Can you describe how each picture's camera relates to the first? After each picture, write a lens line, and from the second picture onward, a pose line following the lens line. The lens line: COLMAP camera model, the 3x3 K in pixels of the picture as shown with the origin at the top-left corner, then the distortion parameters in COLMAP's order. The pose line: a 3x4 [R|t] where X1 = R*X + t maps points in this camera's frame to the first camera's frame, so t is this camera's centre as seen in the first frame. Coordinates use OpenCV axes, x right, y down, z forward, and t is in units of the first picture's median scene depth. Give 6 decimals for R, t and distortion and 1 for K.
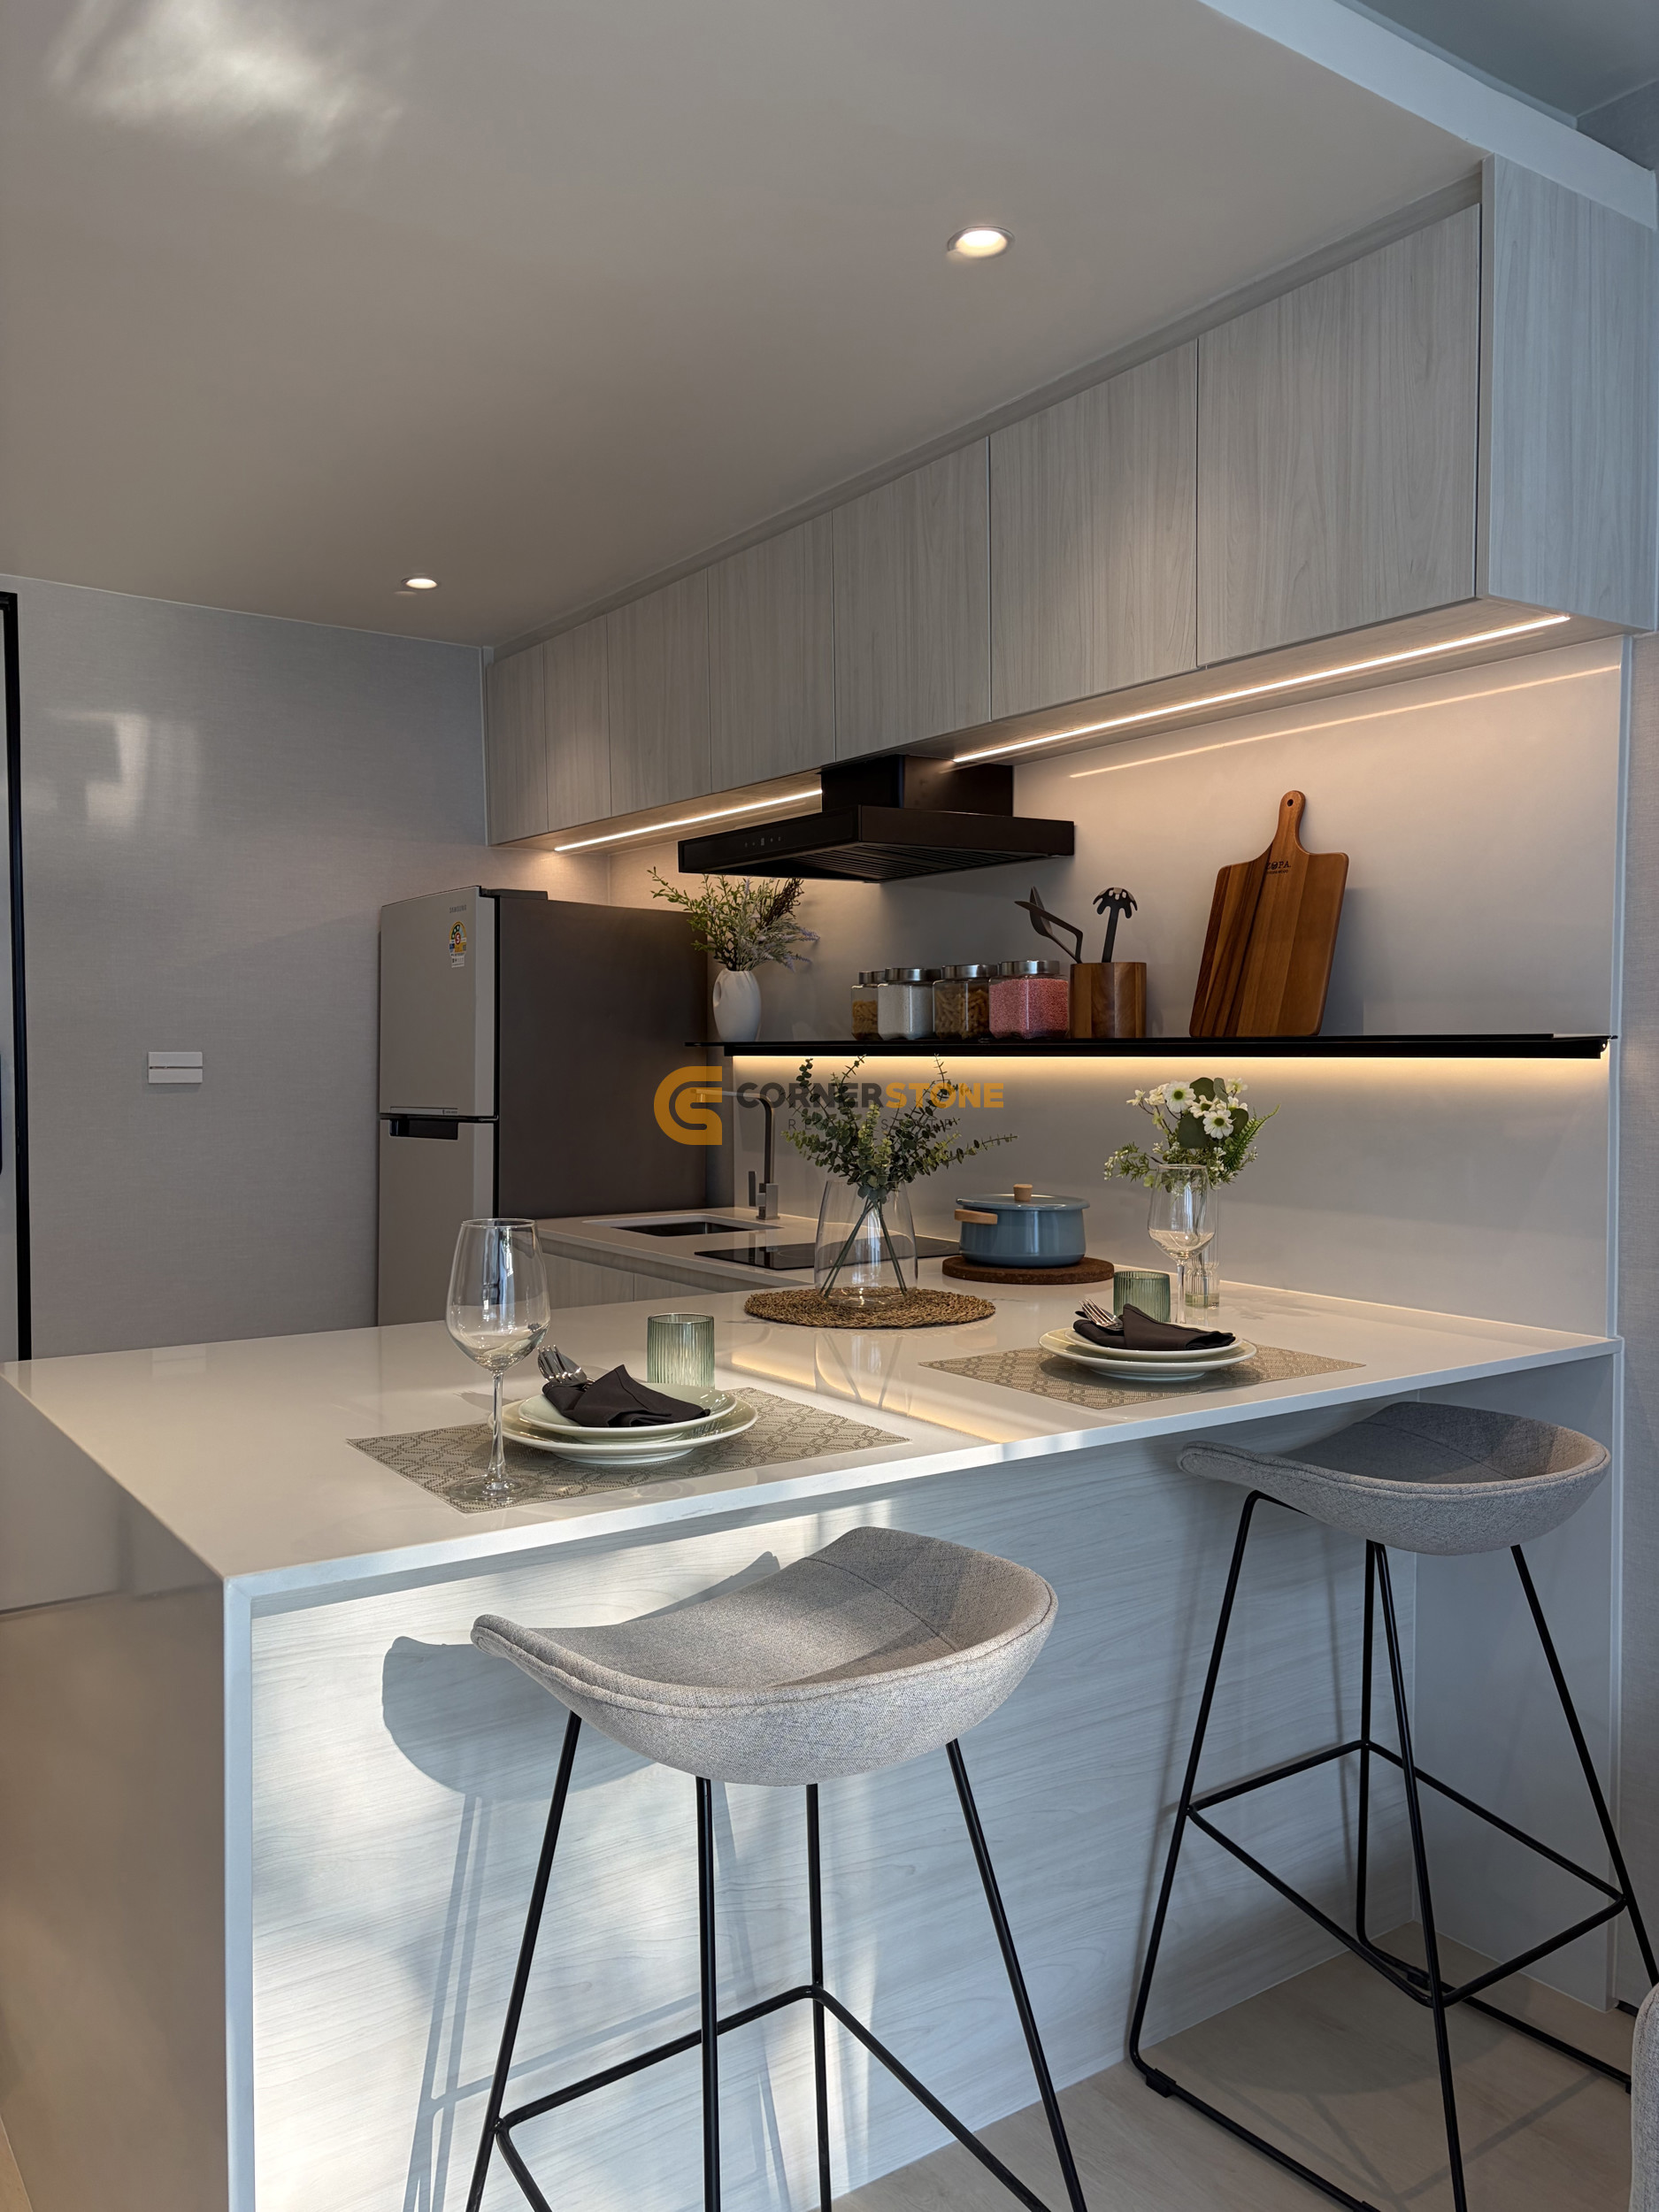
lens RADIAL K [[1662.4, 0, 835.5], [0, 1662.4, 1121.5], [0, 0, 1]] dist [0.052276, -0.053097]
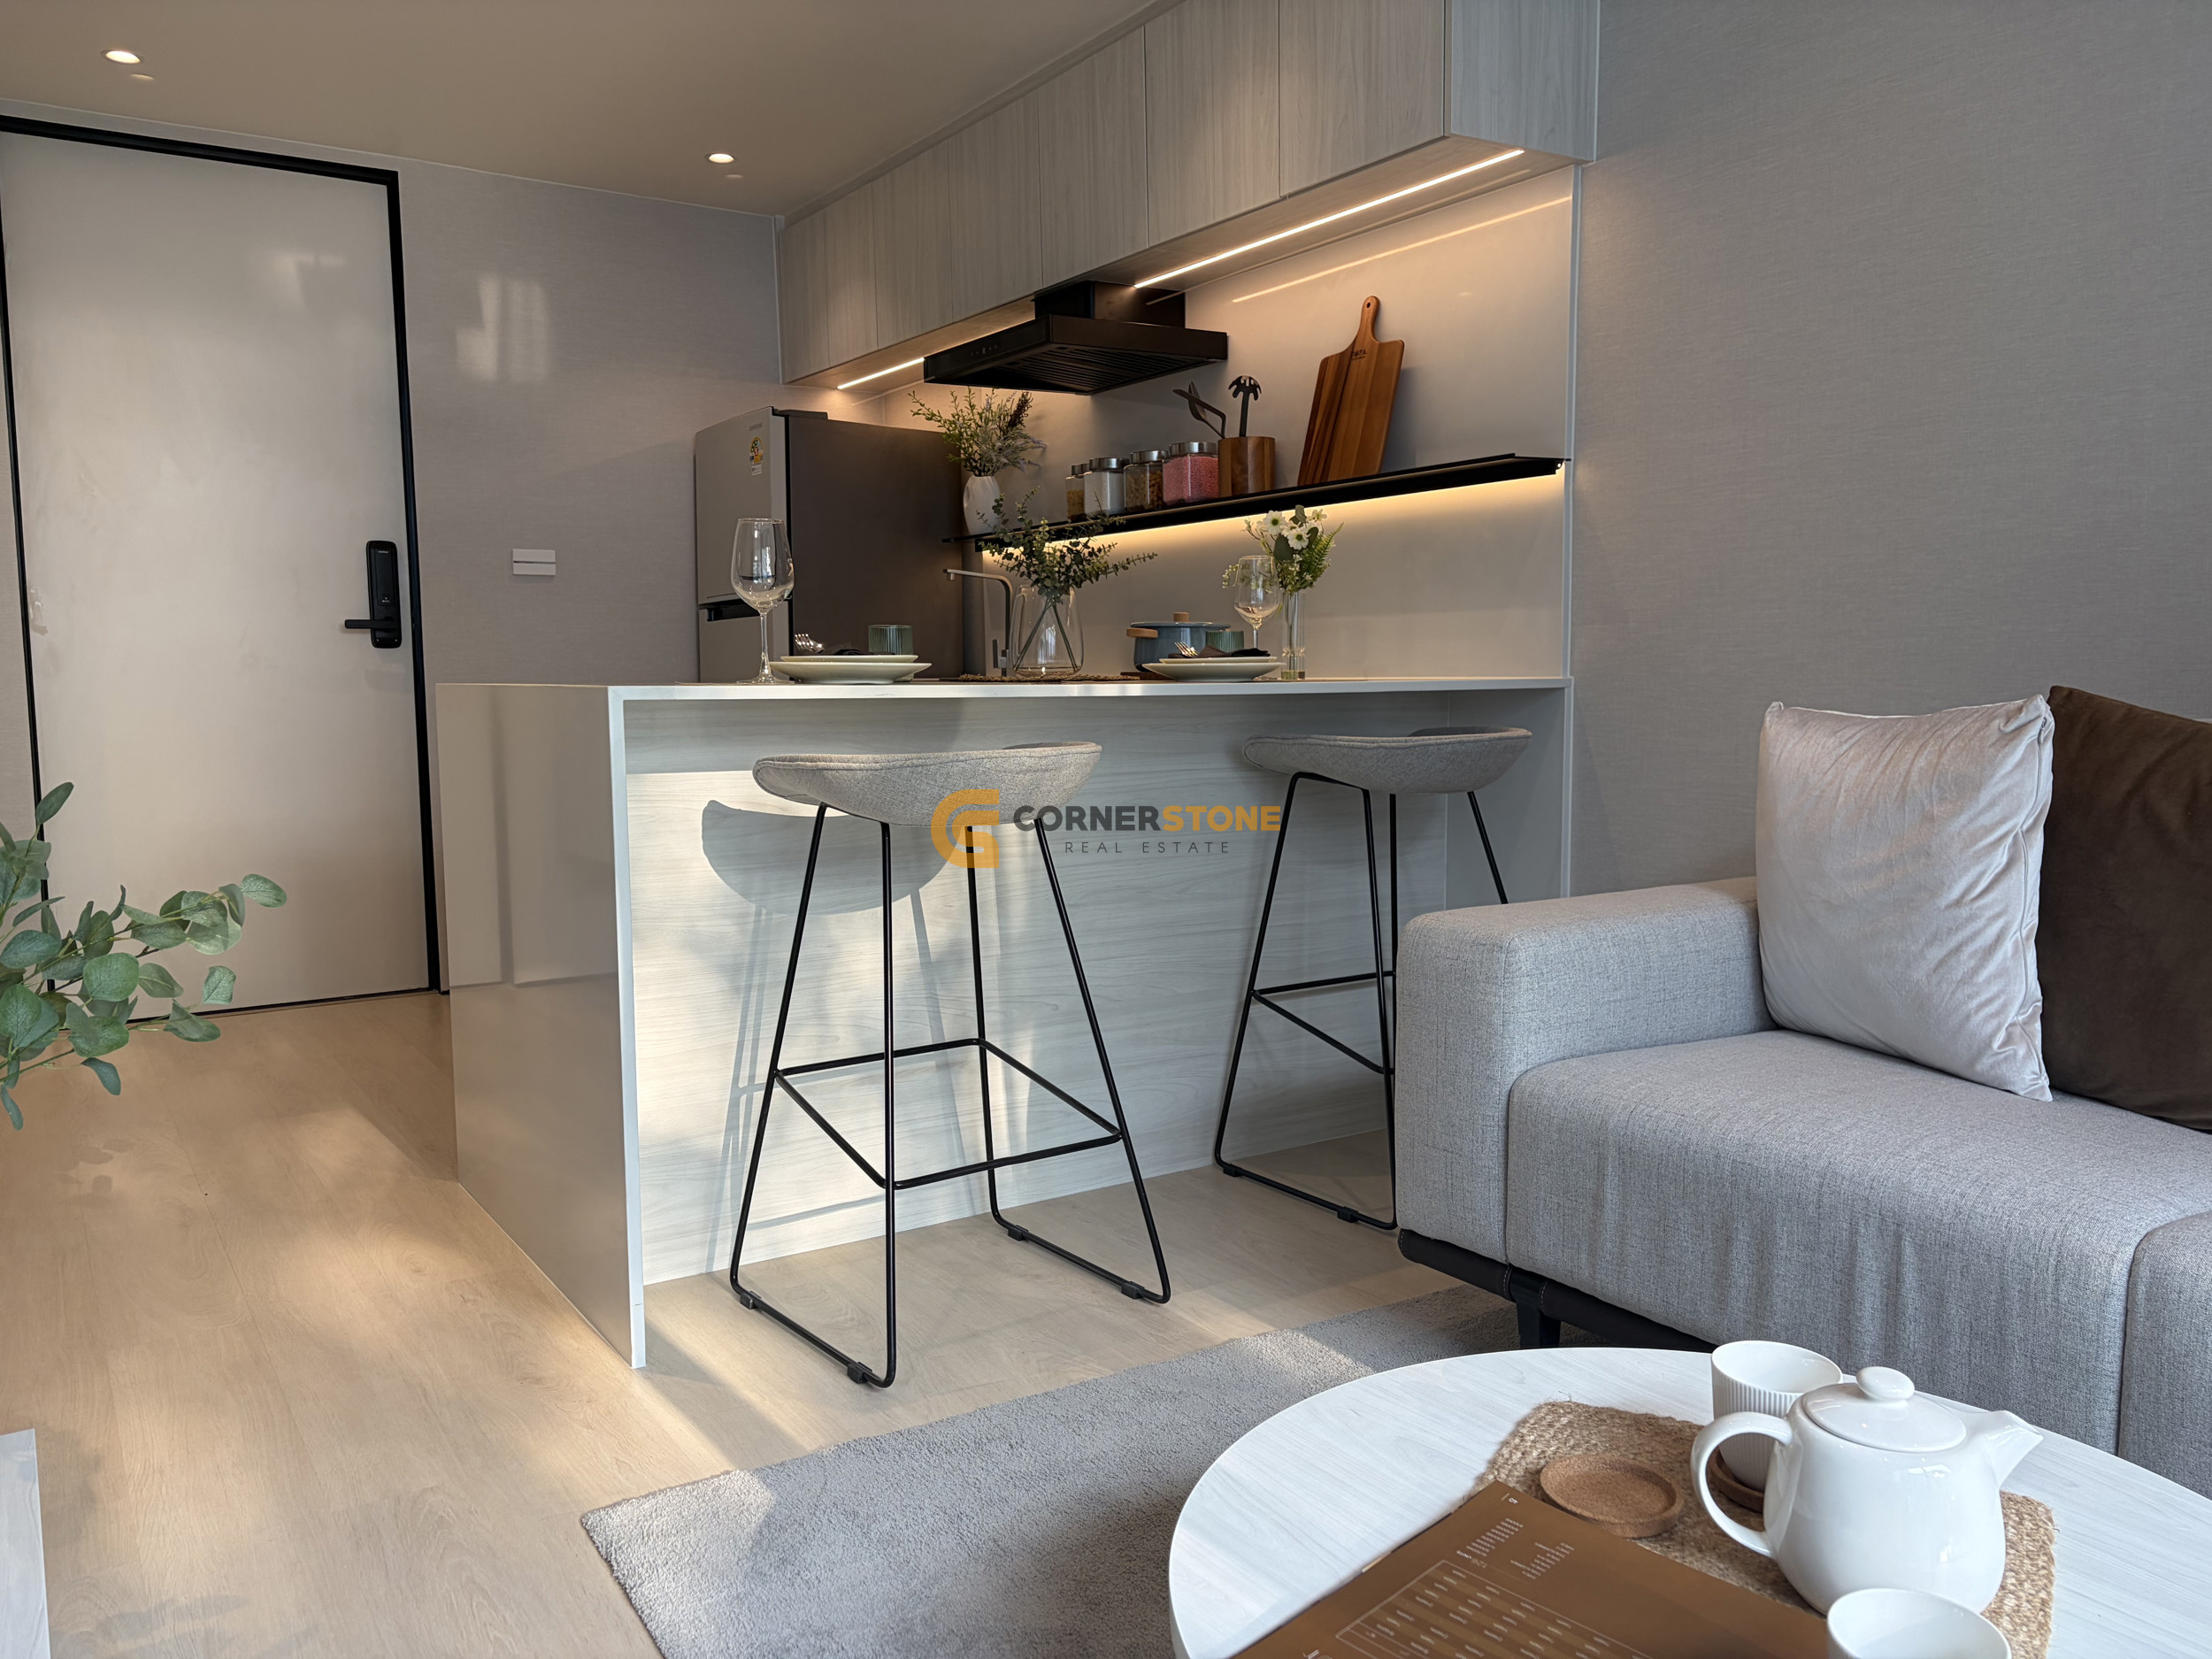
lens RADIAL K [[1662.4, 0, 1104.0], [0, 1662.4, 834.7], [0, 0, 1]] dist [0.052276, -0.053097]
pose [[0.999432, -0.006135, -0.033137, 0.102163], [0.008116, 0.998166, 0.059990, 0.146883], [0.032708, -0.060225, 0.997649, -0.356417]]
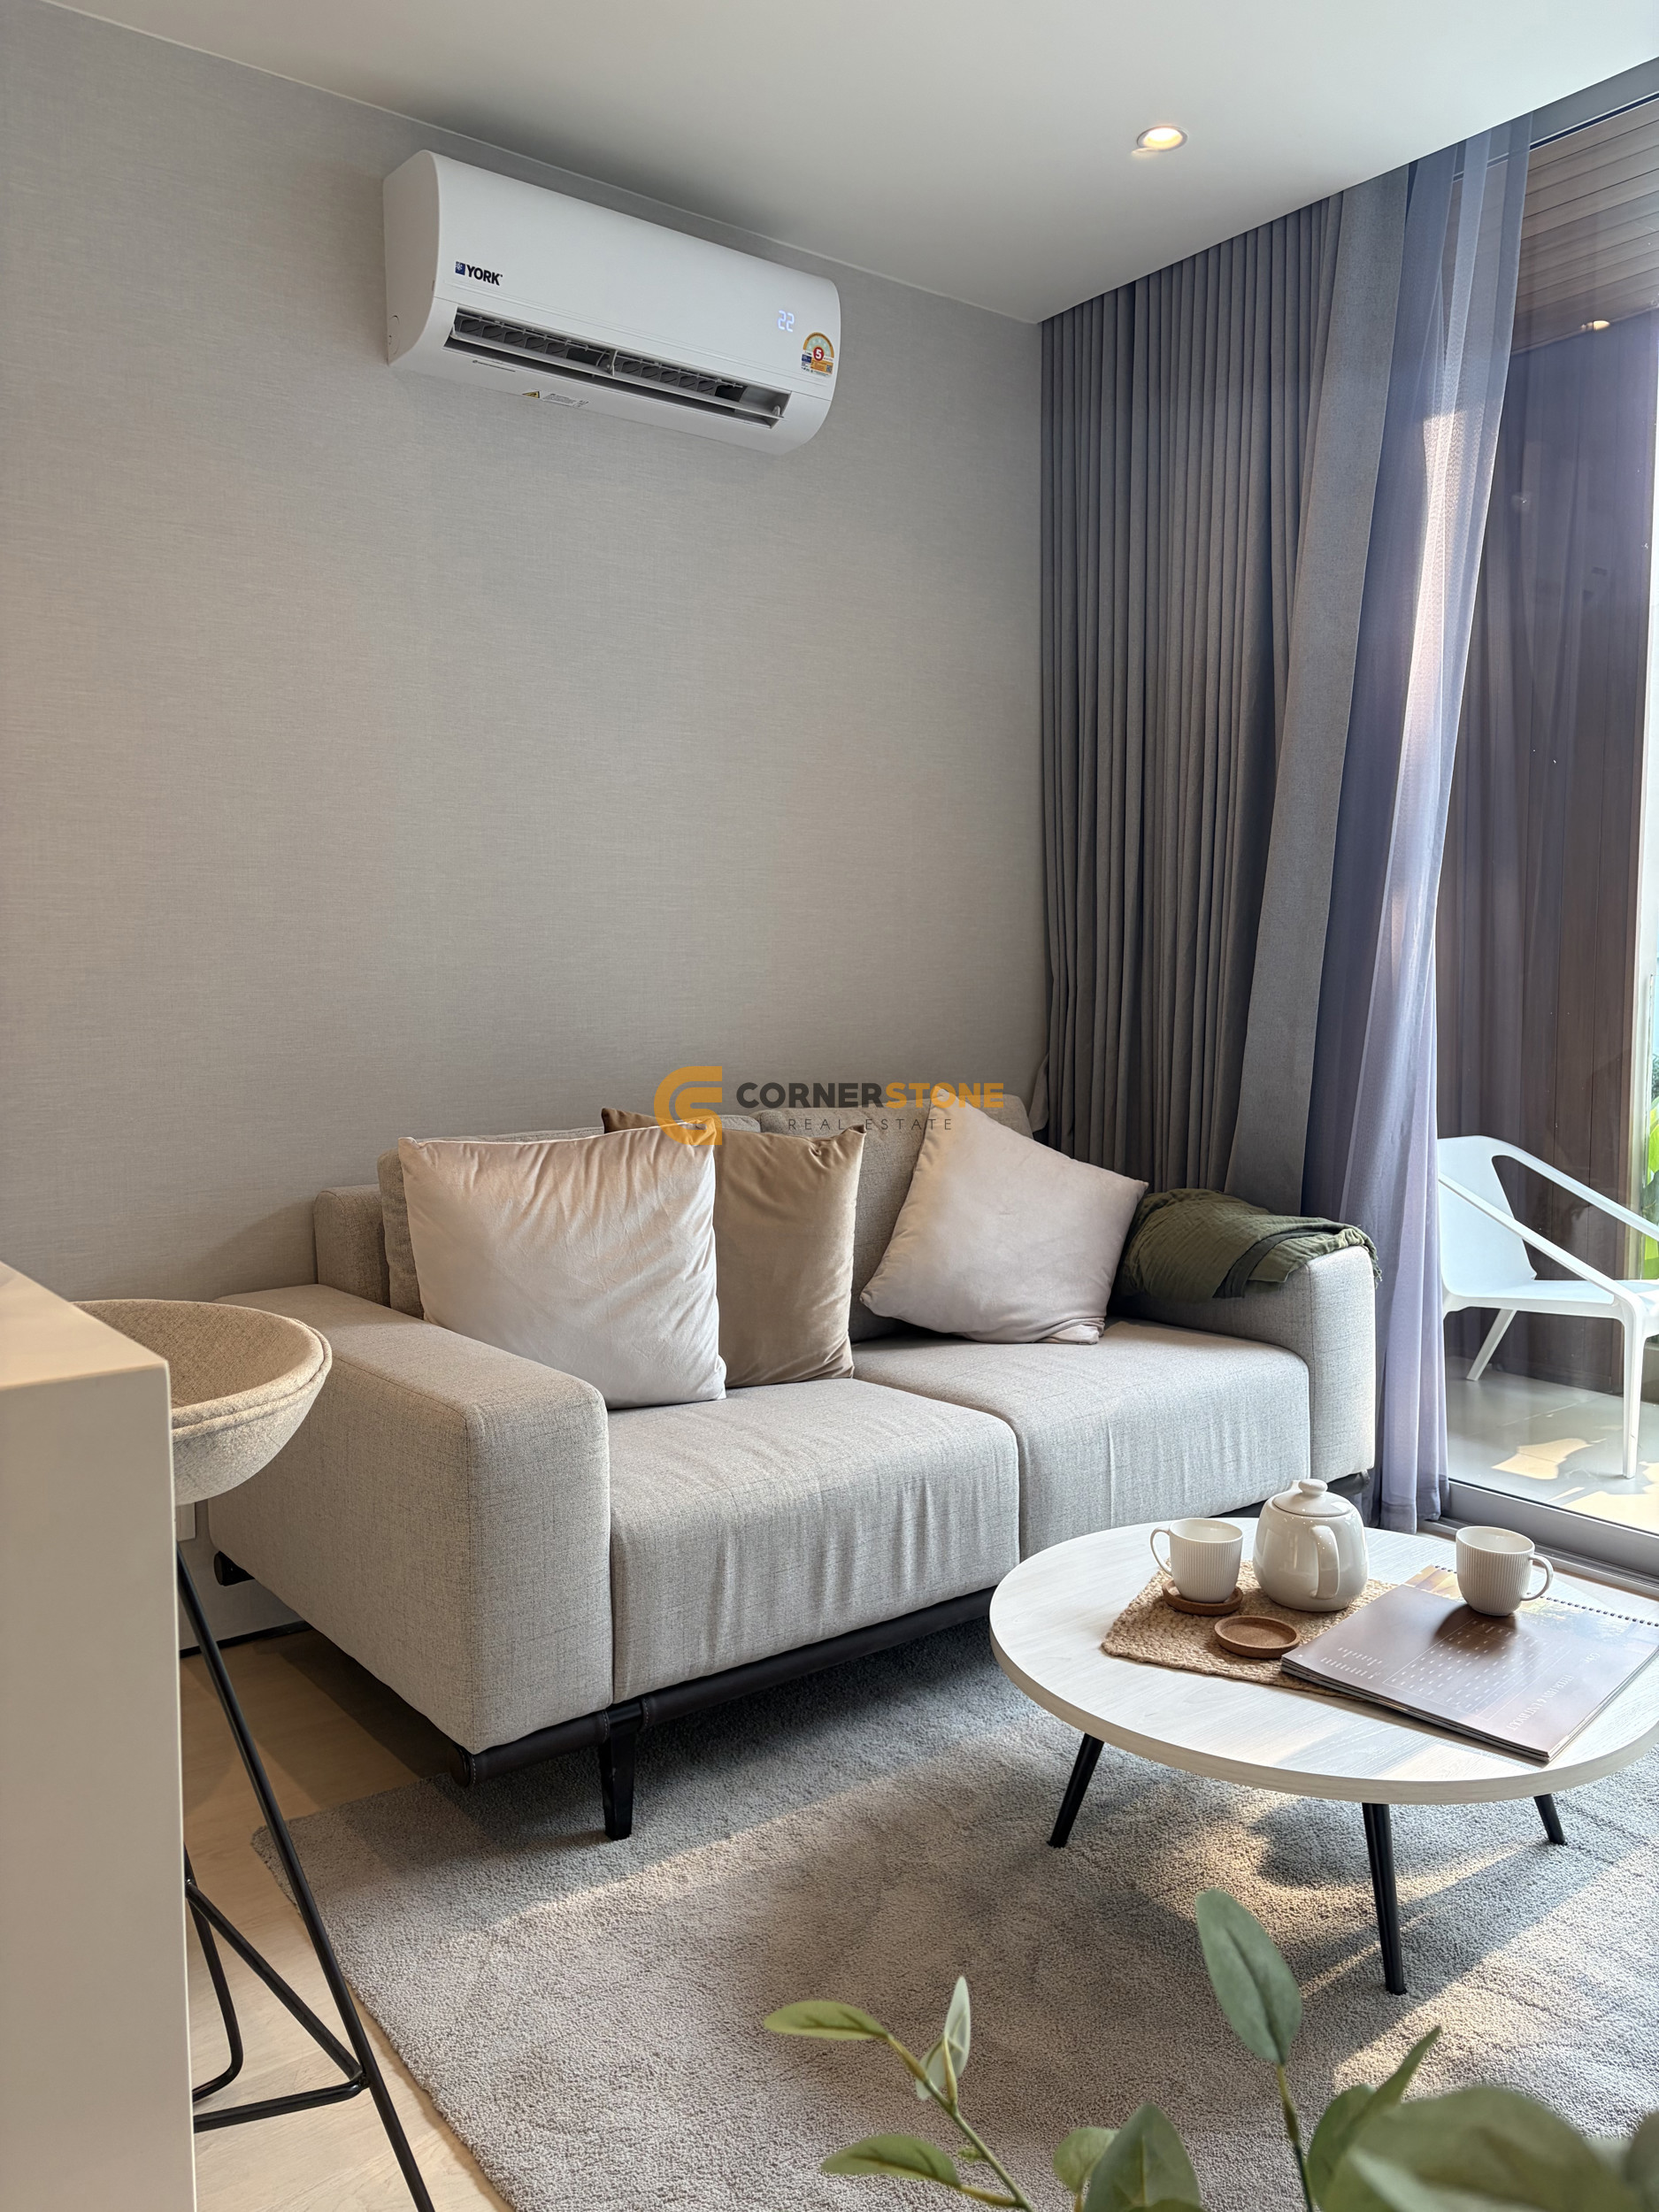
lens RADIAL K [[1662.4, 0, 817.4], [0, 1662.4, 1097.2], [0, 0, 1]] dist [0.052276, -0.053097]
pose [[-0.037481, -0.077837, 0.996261, -0.500737], [0.043459, 0.995892, 0.079444, 0.048847], [-0.998352, 0.046274, -0.033944, 0.320147]]
